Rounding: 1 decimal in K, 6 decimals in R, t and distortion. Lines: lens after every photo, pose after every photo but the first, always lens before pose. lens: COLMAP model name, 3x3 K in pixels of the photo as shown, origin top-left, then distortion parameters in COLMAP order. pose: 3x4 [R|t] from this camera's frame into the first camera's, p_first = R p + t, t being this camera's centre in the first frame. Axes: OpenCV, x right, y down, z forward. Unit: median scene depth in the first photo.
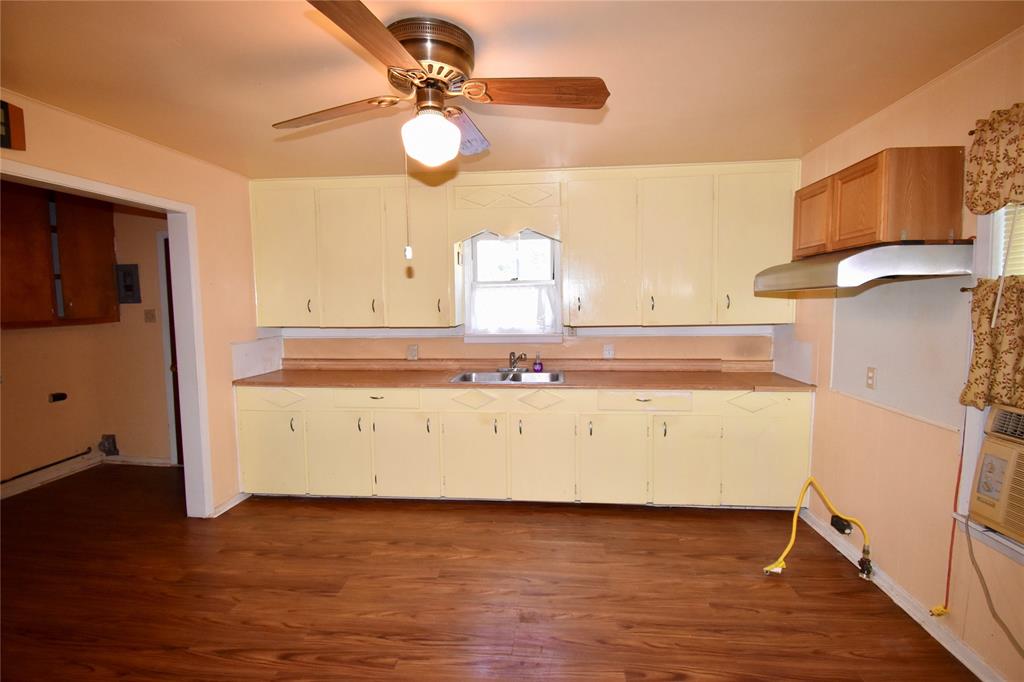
lens RADIAL K [[455.2, 0, 515.2], [0, 455.2, 335.5], [0, 0, 1]] dist [-0.022291, -0.000633]
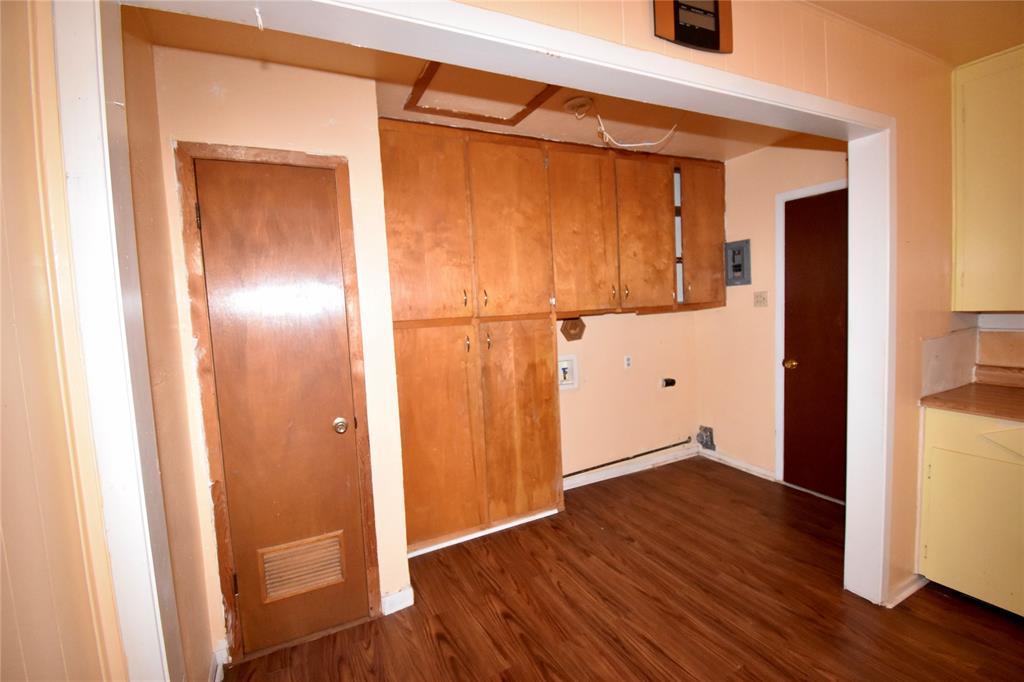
lens RADIAL K [[455.2, 0, 512.4], [0, 455.2, 339.5], [0, 0, 1]] dist [-0.022291, -0.000633]
pose [[0.511625, 0.048121, -0.857860, -0.323949], [-0.018167, 0.998813, 0.045193, 0.001671], [0.859017, -0.007537, 0.511892, 0.166245]]
